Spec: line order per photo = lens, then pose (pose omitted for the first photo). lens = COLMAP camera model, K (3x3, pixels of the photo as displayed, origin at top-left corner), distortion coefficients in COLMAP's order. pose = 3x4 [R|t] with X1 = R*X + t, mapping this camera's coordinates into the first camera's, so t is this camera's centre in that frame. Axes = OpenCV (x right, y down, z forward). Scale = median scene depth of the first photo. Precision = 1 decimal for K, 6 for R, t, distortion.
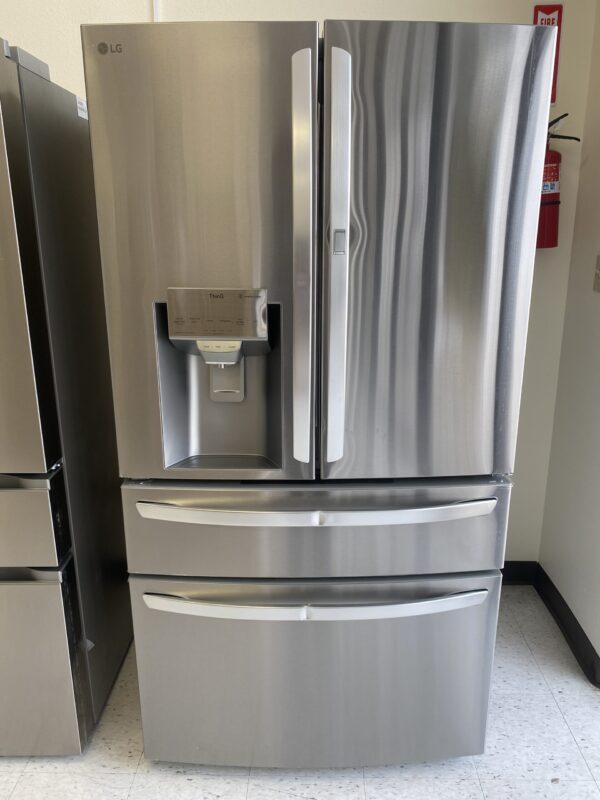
lens RADIAL K [[606.7, 0, 296.8], [0, 606.7, 393.0], [0, 0, 1]] dist [0.019585, -0.033863]
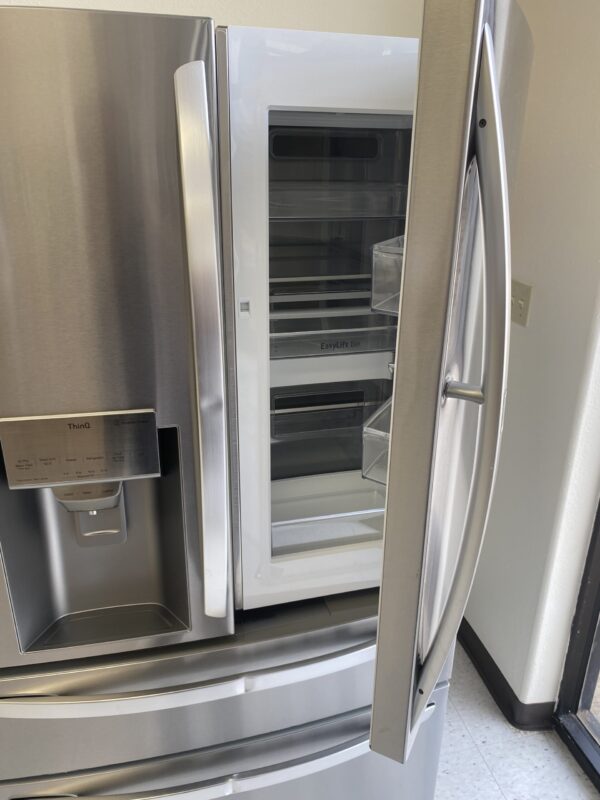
lens RADIAL K [[606.7, 0, 297.2], [0, 606.7, 405.3], [0, 0, 1]] dist [0.019585, -0.033863]
pose [[0.968405, -0.081481, 0.235694, -0.036991], [0.057189, 0.992490, 0.108133, -0.162710], [-0.242735, -0.091238, 0.965793, 0.196219]]
